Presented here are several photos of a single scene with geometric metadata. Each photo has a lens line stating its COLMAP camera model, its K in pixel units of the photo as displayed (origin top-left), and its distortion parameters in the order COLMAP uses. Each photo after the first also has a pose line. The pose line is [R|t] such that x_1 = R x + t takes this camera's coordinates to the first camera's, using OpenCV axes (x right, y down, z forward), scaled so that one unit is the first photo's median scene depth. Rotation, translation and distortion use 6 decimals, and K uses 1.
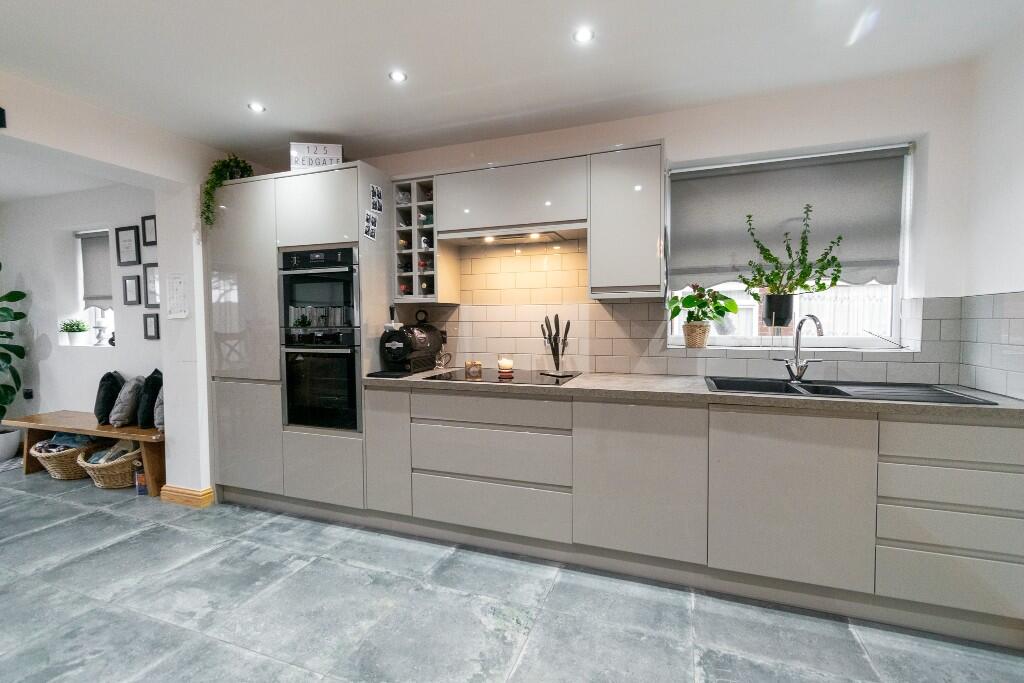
lens RADIAL K [[455.4, 0, 510.5], [0, 455.4, 341.6], [0, 0, 1]] dist [0.010767, -0.001643]
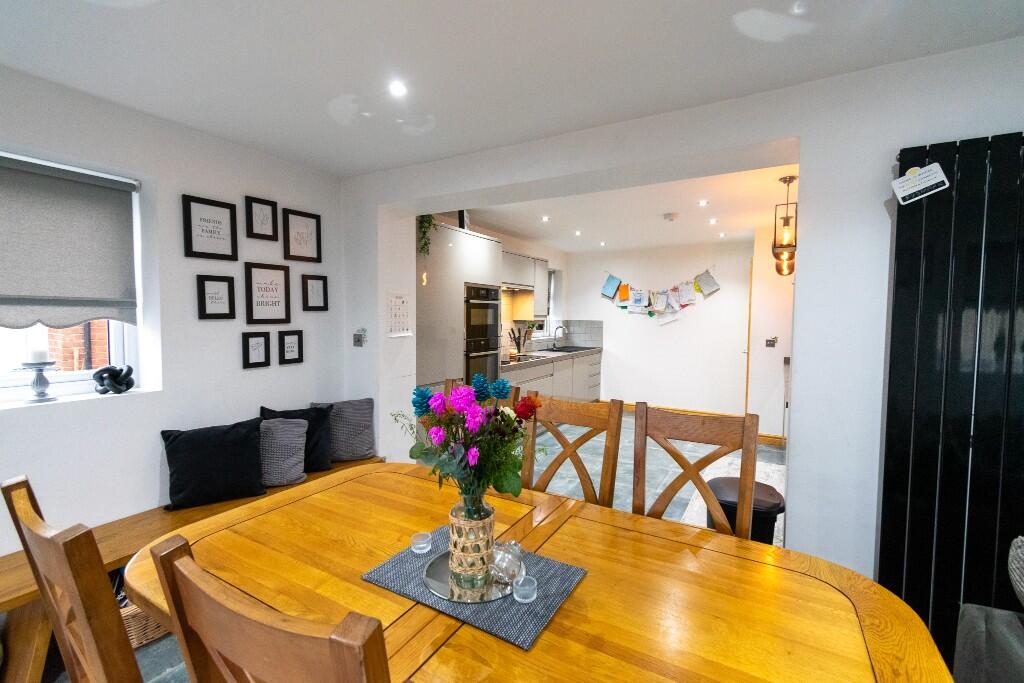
lens RADIAL K [[455.4, 0, 510.7], [0, 455.4, 339.8], [0, 0, 1]] dist [0.010767, -0.001643]
pose [[0.172249, -0.046170, 0.983971, -1.992852], [0.040941, 0.998373, 0.039679, -0.085289], [-0.984202, 0.033450, 0.173859, 0.668601]]
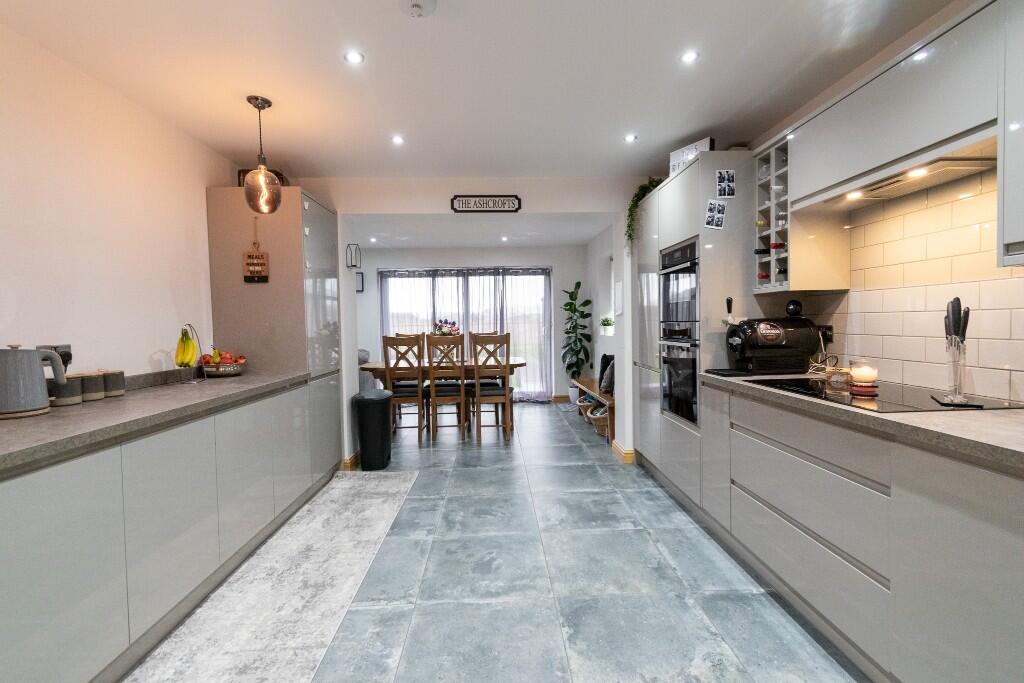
lens RADIAL K [[455.4, 0, 510.8], [0, 455.4, 341.1], [0, 0, 1]] dist [0.010767, -0.001643]
pose [[0.381274, 0.035532, -0.923779, 0.414587], [-0.026615, 0.999269, 0.027451, -0.005061], [0.924079, 0.014120, 0.381941, 0.240722]]
